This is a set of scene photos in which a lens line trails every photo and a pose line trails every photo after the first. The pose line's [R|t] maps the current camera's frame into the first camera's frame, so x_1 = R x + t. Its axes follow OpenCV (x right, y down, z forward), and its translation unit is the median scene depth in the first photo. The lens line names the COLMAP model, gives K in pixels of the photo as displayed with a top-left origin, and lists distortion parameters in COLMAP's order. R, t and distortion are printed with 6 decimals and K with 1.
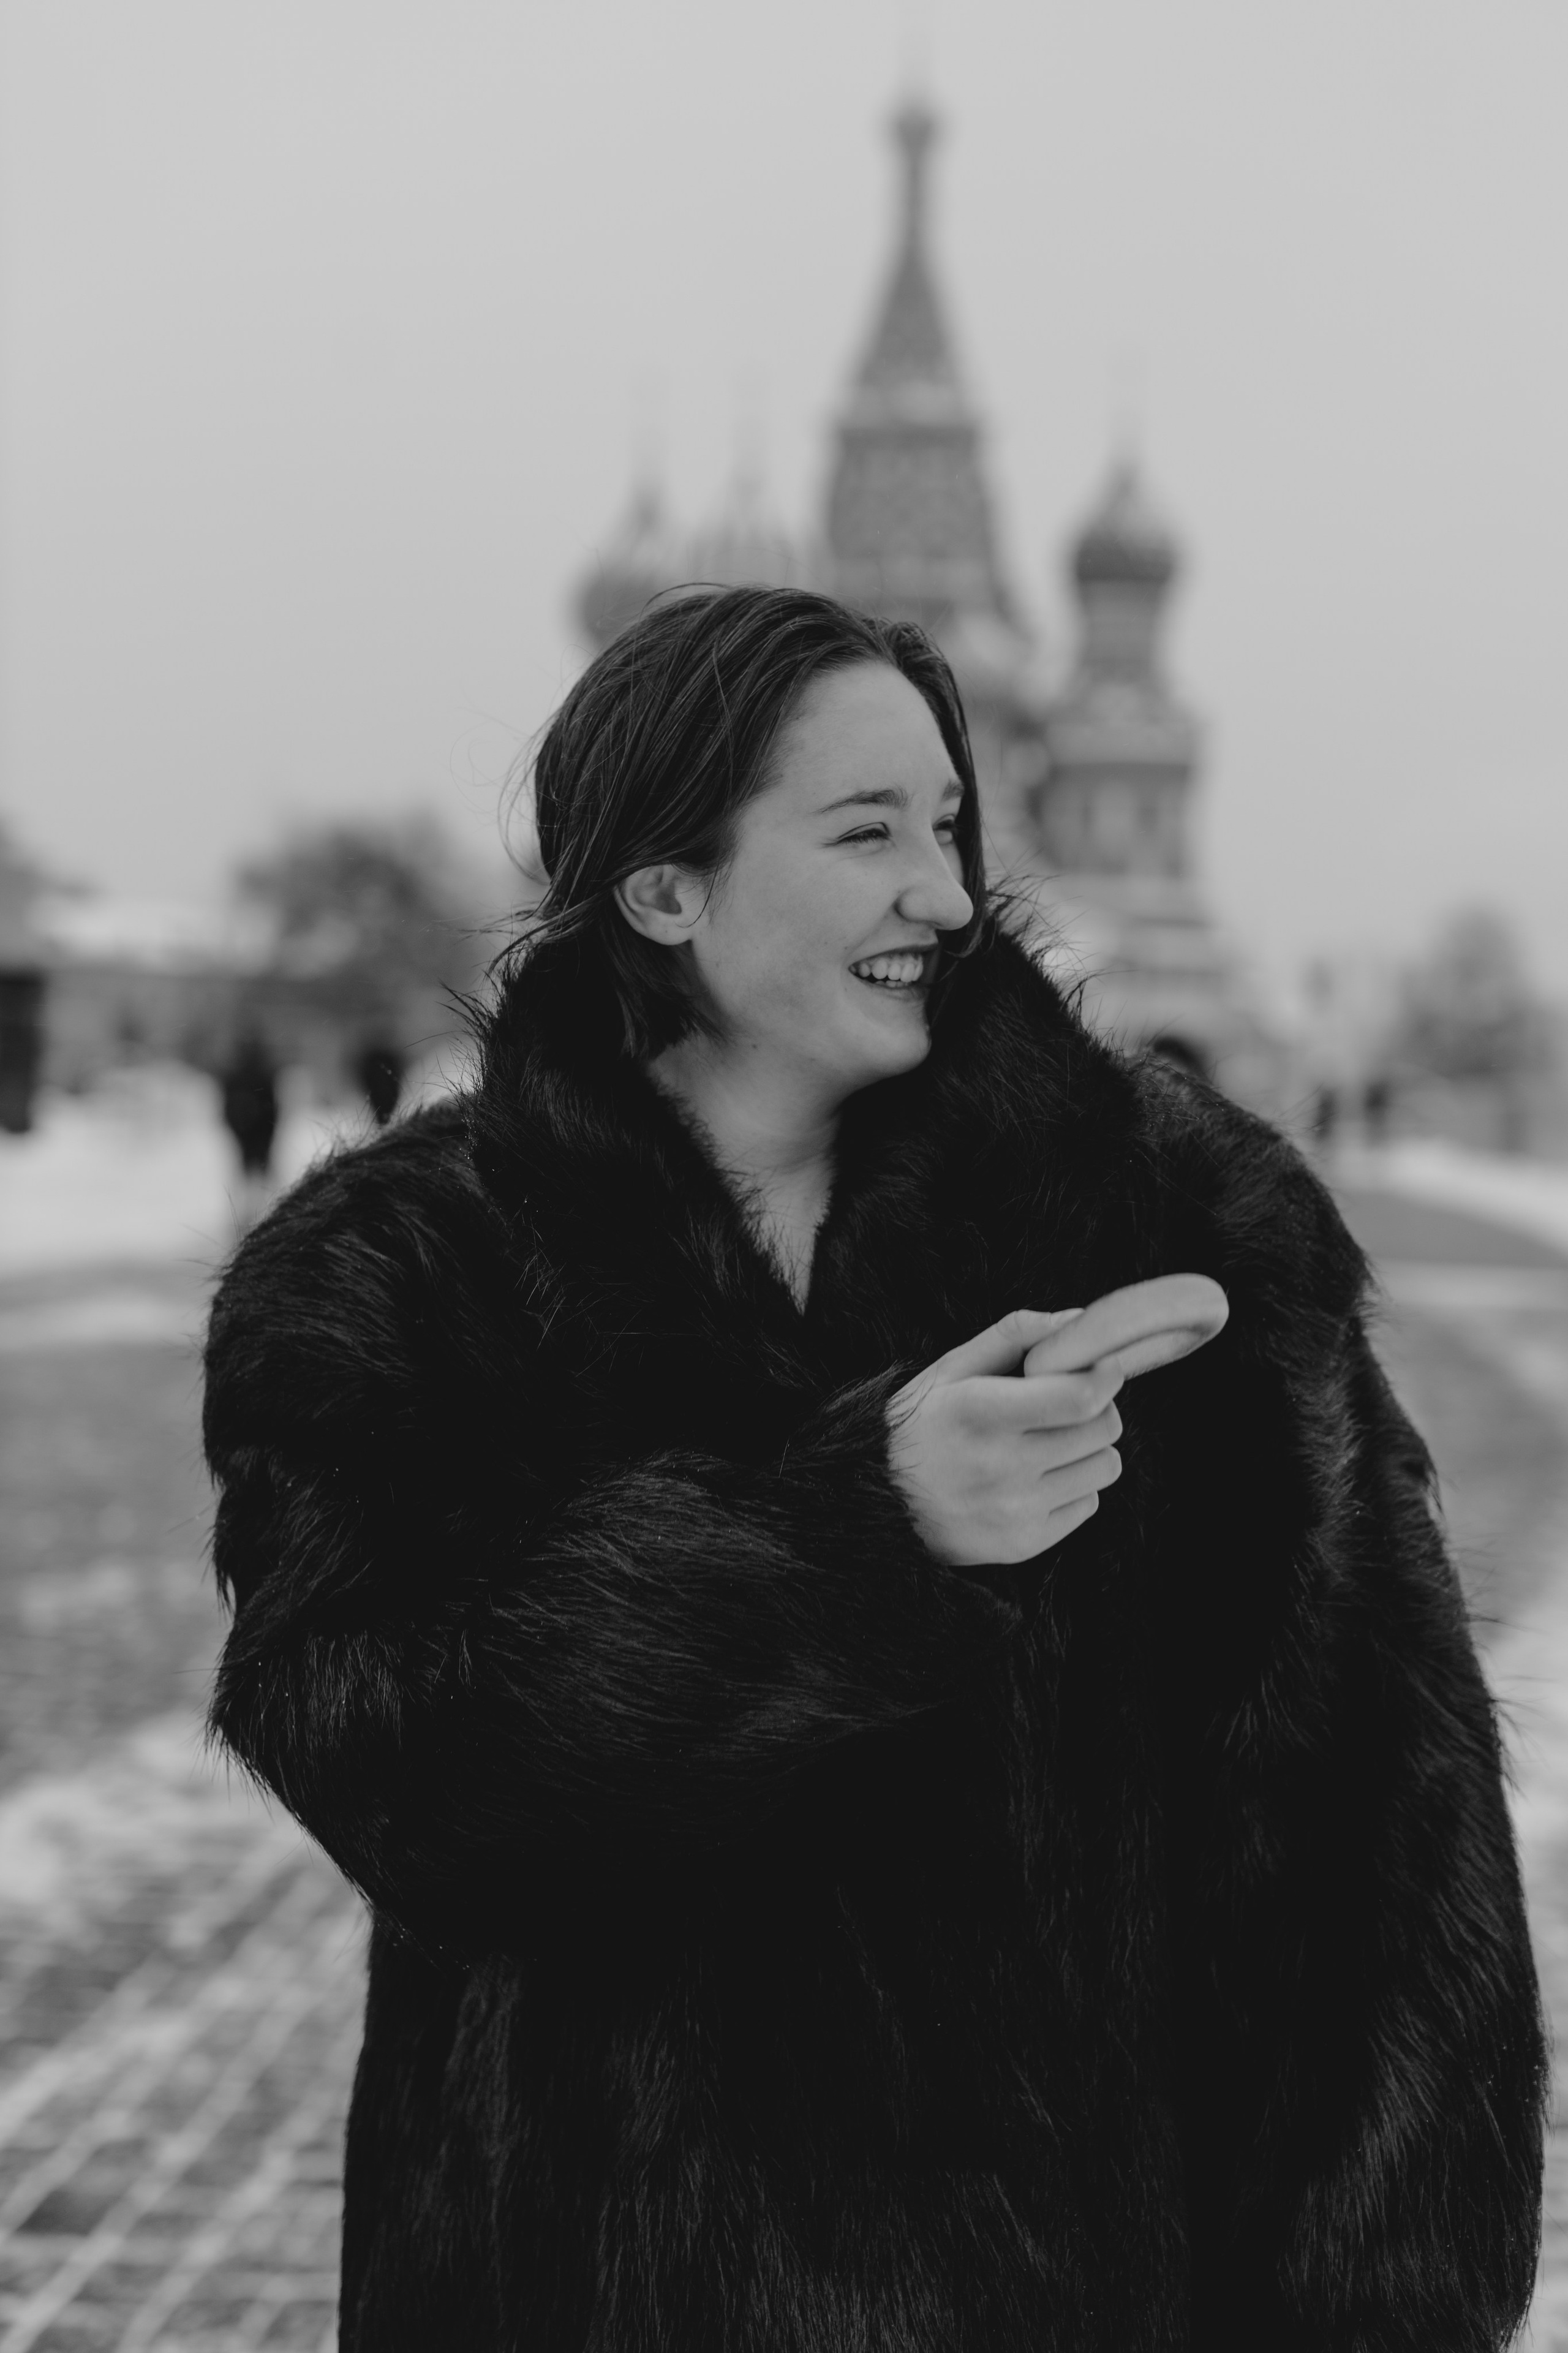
lens RADIAL K [[5455.6, 0, 770.7], [0, 5455.6, 1172.0], [0, 0, 1]] dist [0.527461, 0.000000]
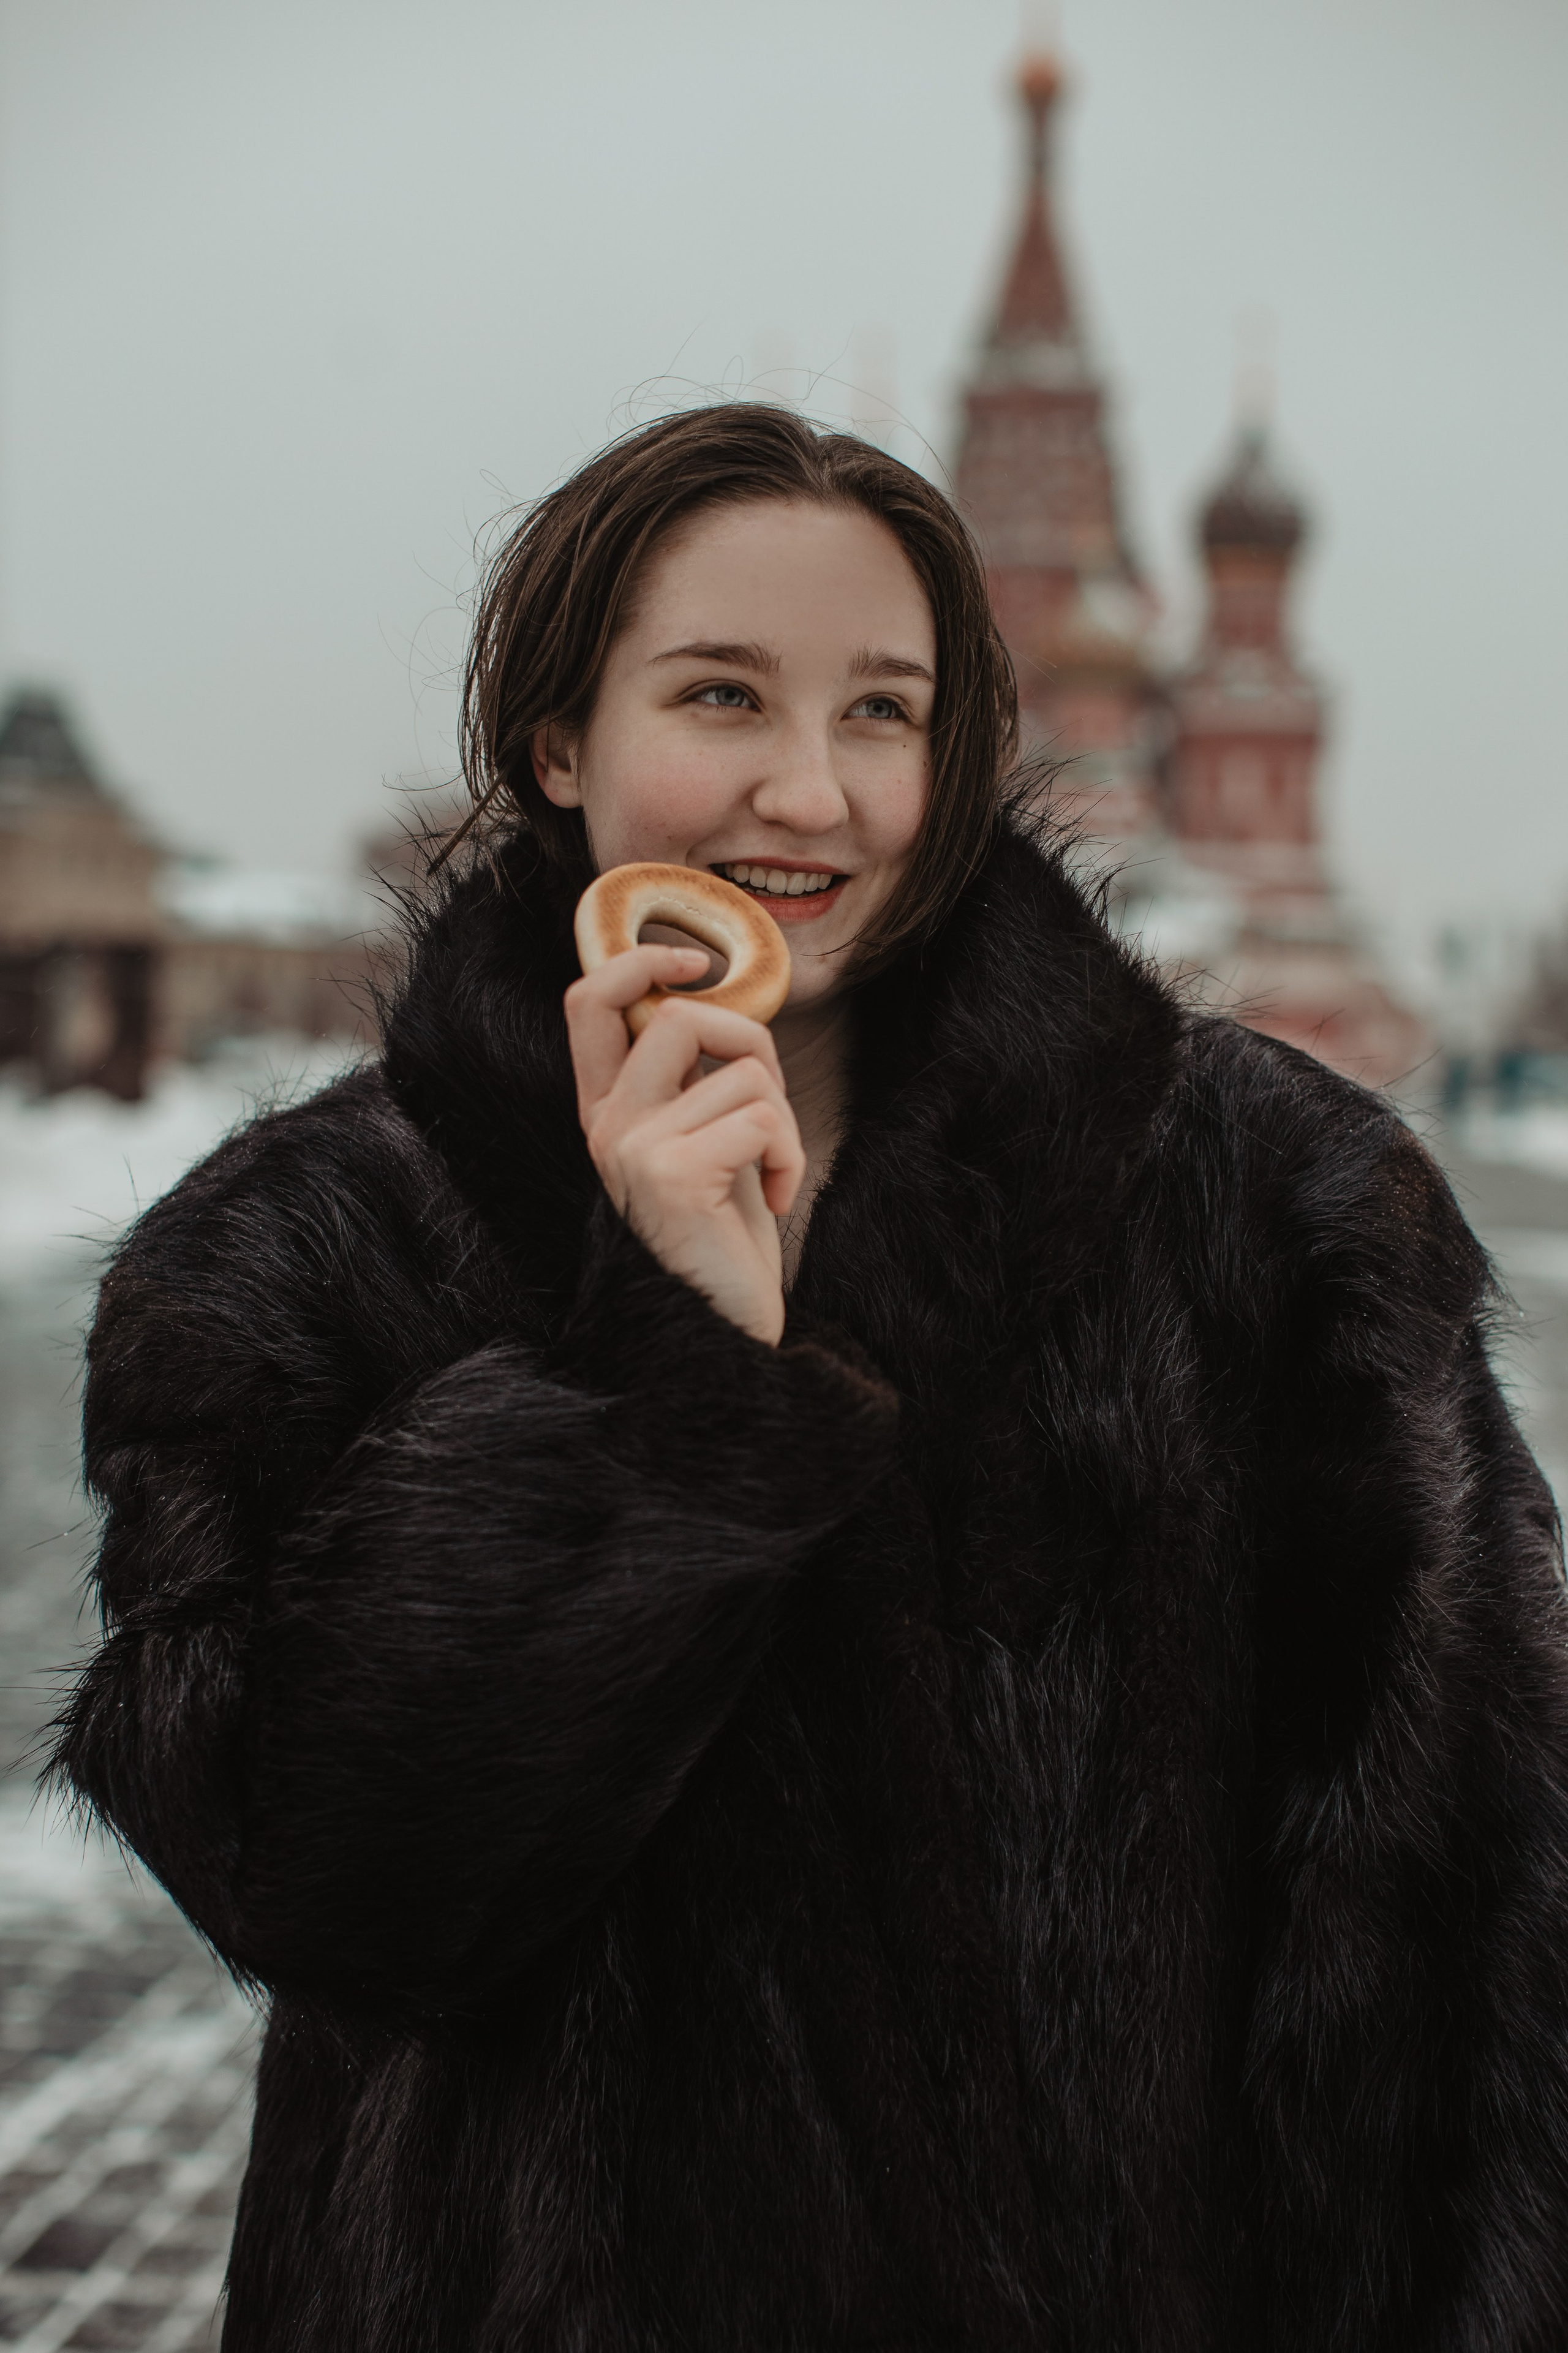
lens RADIAL K [[3911.2, 0, 700.6], [0, 3911.2, 1187.8], [0, 0, 1]] dist [0.073537, 0.000000]
pose [[0.995411, 0.008480, -0.095317, 0.040636], [-0.007924, 0.999949, 0.006218, 0.004074], [0.095365, -0.005435, 0.995428, 0.352577]]
